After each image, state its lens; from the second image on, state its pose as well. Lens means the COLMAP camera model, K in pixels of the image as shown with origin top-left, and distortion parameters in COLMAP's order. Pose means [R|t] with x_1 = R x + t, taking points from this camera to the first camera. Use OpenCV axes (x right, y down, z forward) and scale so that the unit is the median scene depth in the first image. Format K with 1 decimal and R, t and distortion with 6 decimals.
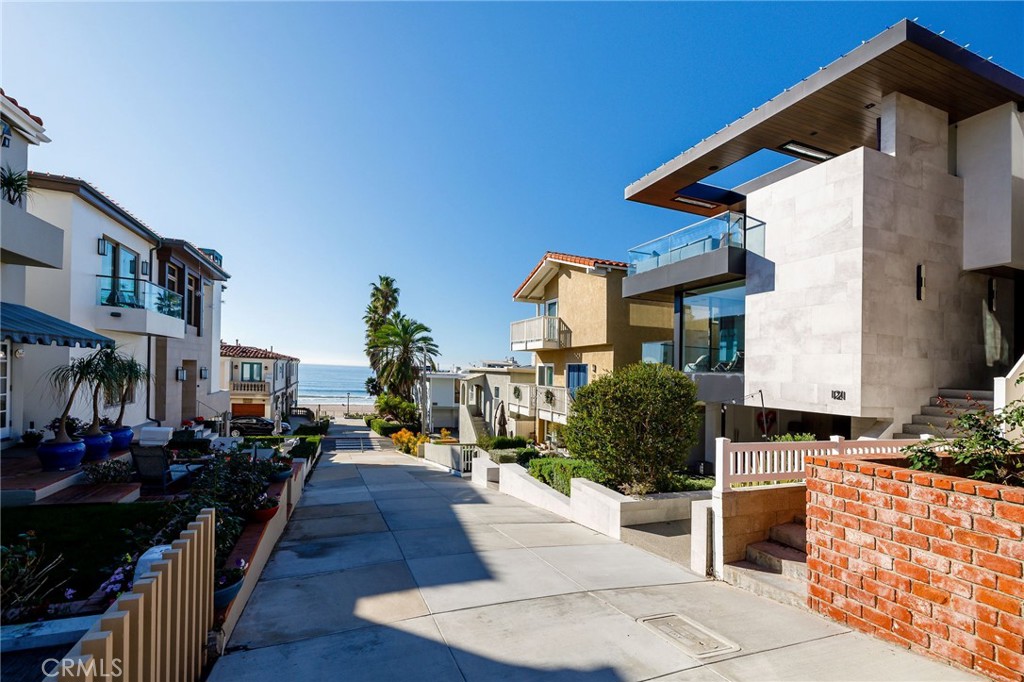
lens RADIAL K [[445.0, 0, 507.2], [0, 445.0, 347.6], [0, 0, 1]] dist [-0.001620, -0.000301]
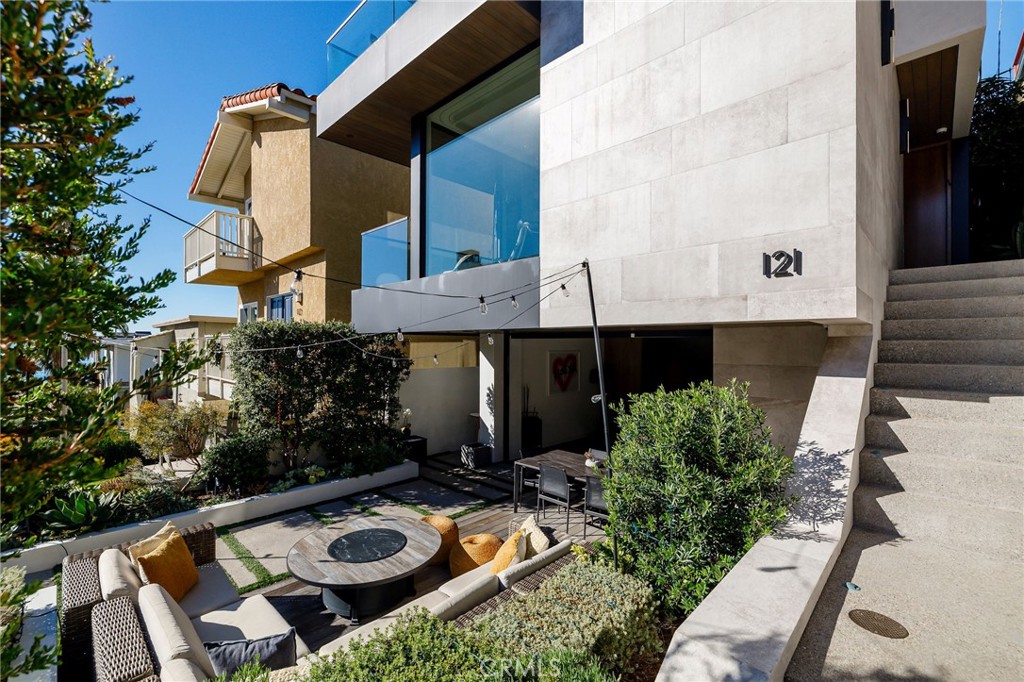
lens RADIAL K [[445.0, 0, 509.8], [0, 445.0, 341.1], [0, 0, 1]] dist [-0.001620, -0.000301]
pose [[0.908574, -0.033938, 0.416343, 0.181446], [0.011001, 0.998293, 0.057367, 0.064699], [-0.417579, -0.047542, 0.907396, 0.344385]]
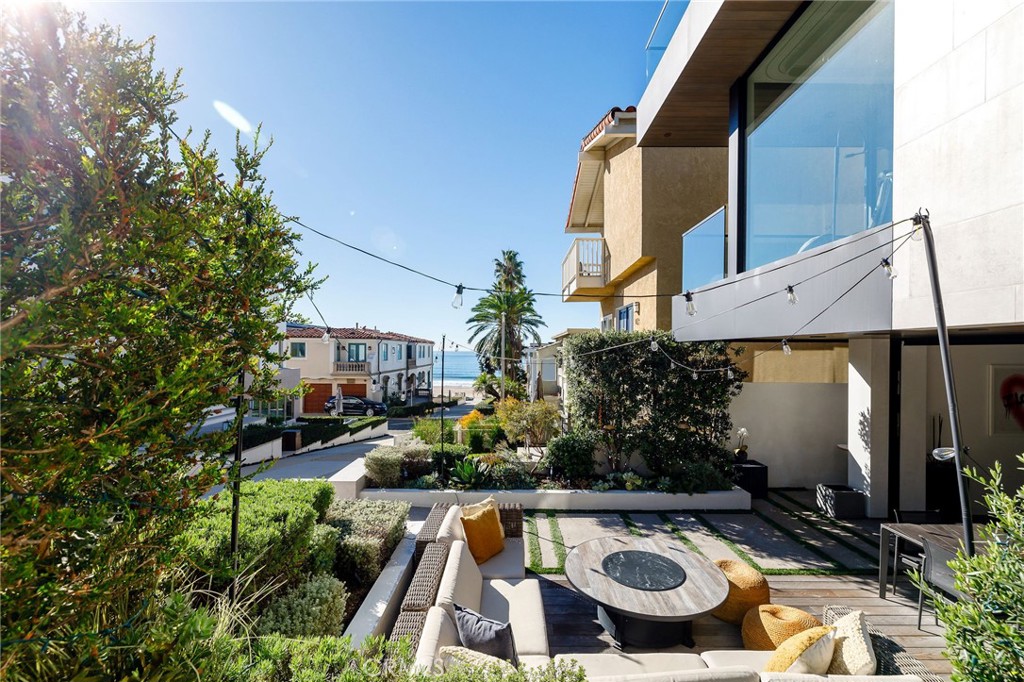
lens RADIAL K [[445.0, 0, 511.0], [0, 445.0, 351.5], [0, 0, 1]] dist [-0.001620, -0.000301]
pose [[0.928967, -0.036364, -0.368371, 0.229588], [0.053346, 0.997926, 0.036019, 0.066333], [0.366297, -0.053111, 0.928981, 0.361603]]
